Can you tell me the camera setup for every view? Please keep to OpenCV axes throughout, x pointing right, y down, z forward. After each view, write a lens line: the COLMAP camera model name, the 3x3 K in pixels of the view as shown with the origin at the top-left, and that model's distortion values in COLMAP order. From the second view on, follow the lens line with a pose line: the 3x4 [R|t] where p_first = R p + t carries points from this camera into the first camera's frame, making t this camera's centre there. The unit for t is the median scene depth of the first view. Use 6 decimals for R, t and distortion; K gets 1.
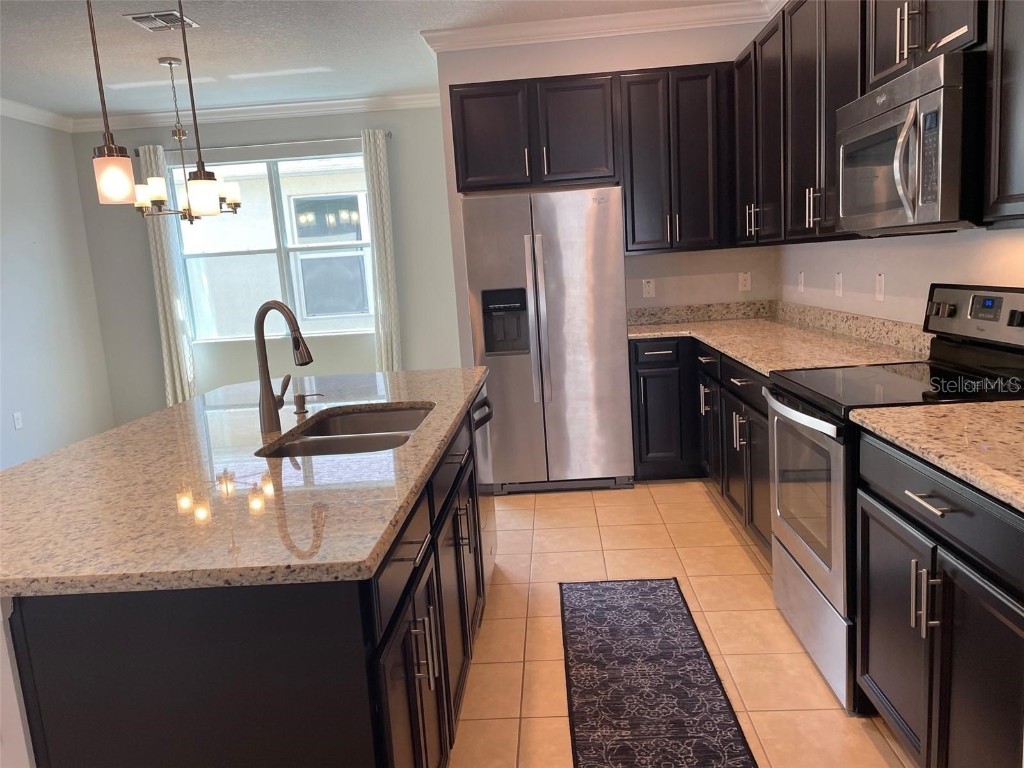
lens RADIAL K [[774.7, 0, 518.8], [0, 774.7, 387.4], [0, 0, 1]] dist [0.097591, -0.122915]
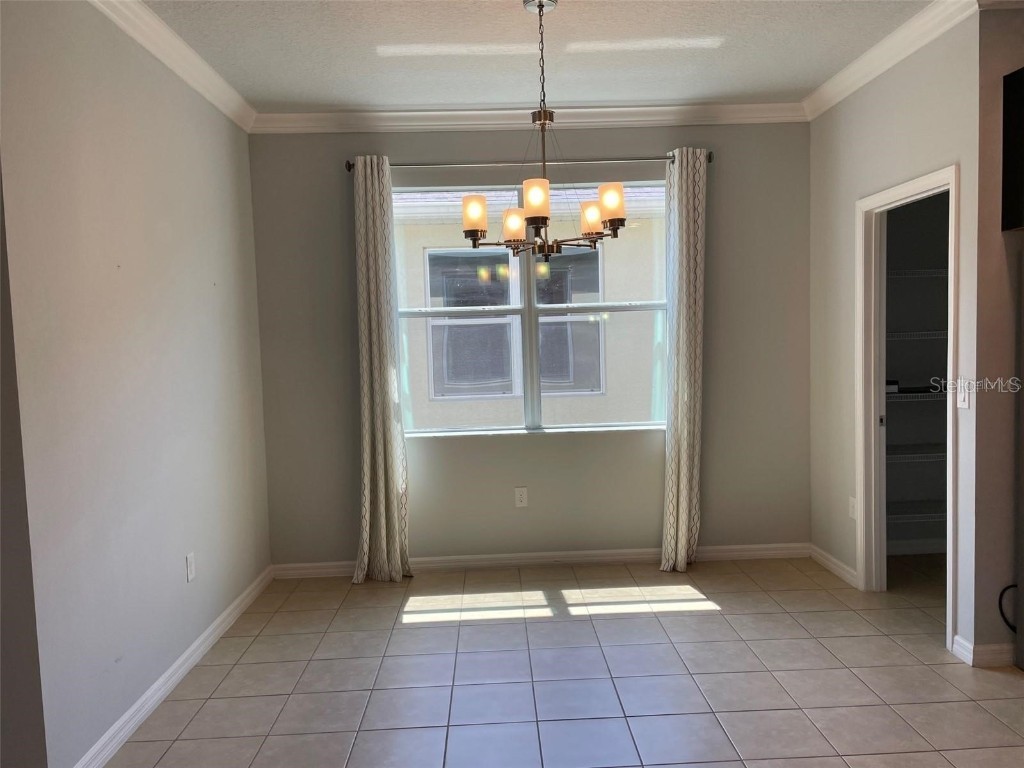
lens RADIAL K [[774.7, 0, 518.8], [0, 774.7, 387.4], [0, 0, 1]] dist [0.097591, -0.122915]
pose [[0.995588, 0.030576, 0.088707, -0.493524], [-0.021755, 0.994874, -0.098757, -0.046623], [-0.091272, 0.096391, 0.991150, 0.402089]]
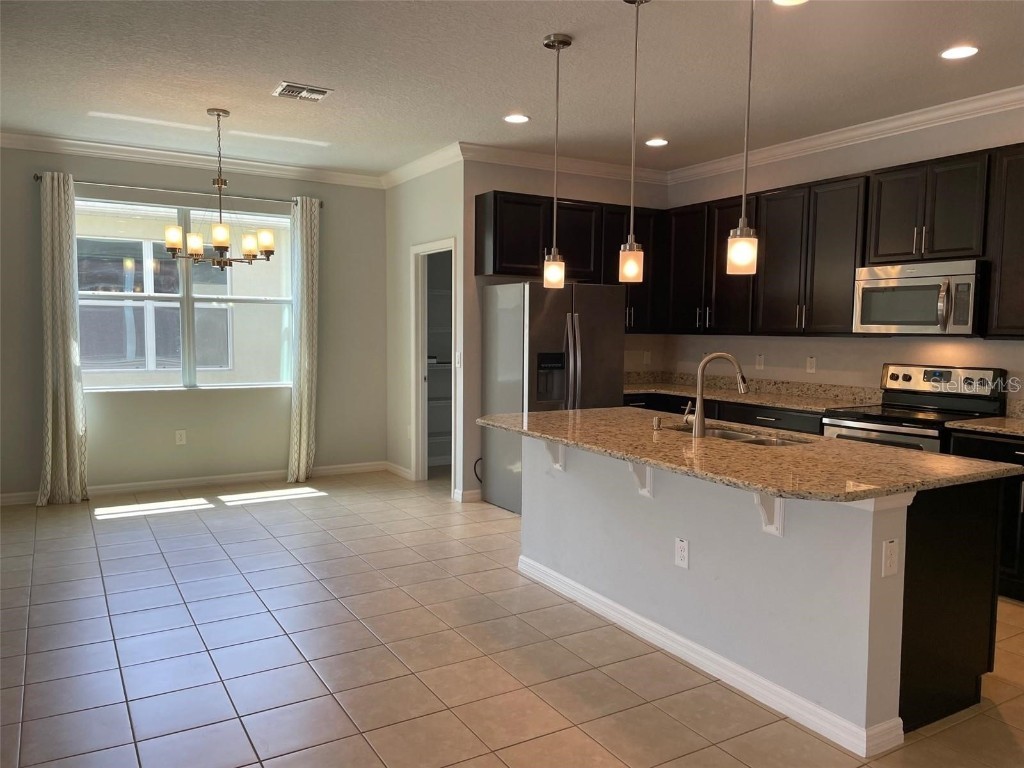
lens RADIAL K [[772.9, 0, 528.2], [0, 772.9, 394.9], [0, 0, 1]] dist [0.095601, -0.130790]
pose [[0.826190, 0.027616, 0.562714, -0.655738], [0.022302, 0.996412, -0.081645, 0.040735], [-0.562950, 0.080004, 0.822610, -0.029243]]
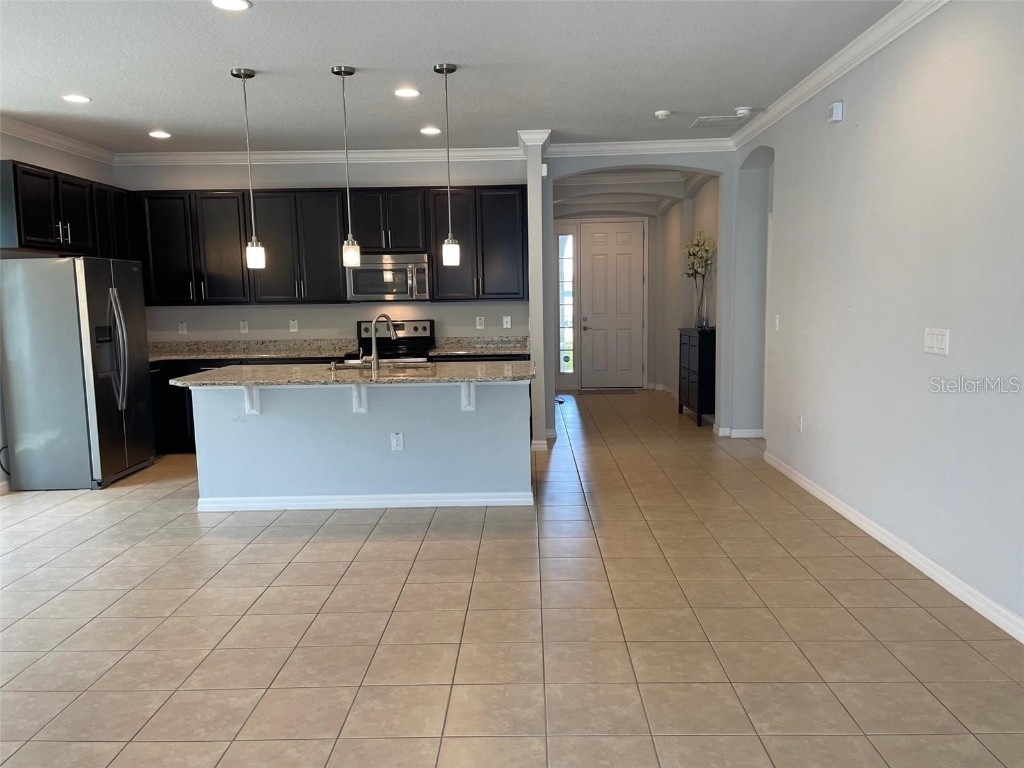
lens RADIAL K [[774.7, 0, 518.8], [0, 774.7, 387.4], [0, 0, 1]] dist [0.097591, -0.122915]
pose [[-0.032996, -0.048541, 0.998276, -1.186278], [0.178225, 0.982525, 0.053666, 0.026447], [-0.983436, 0.179688, -0.023768, 0.293767]]
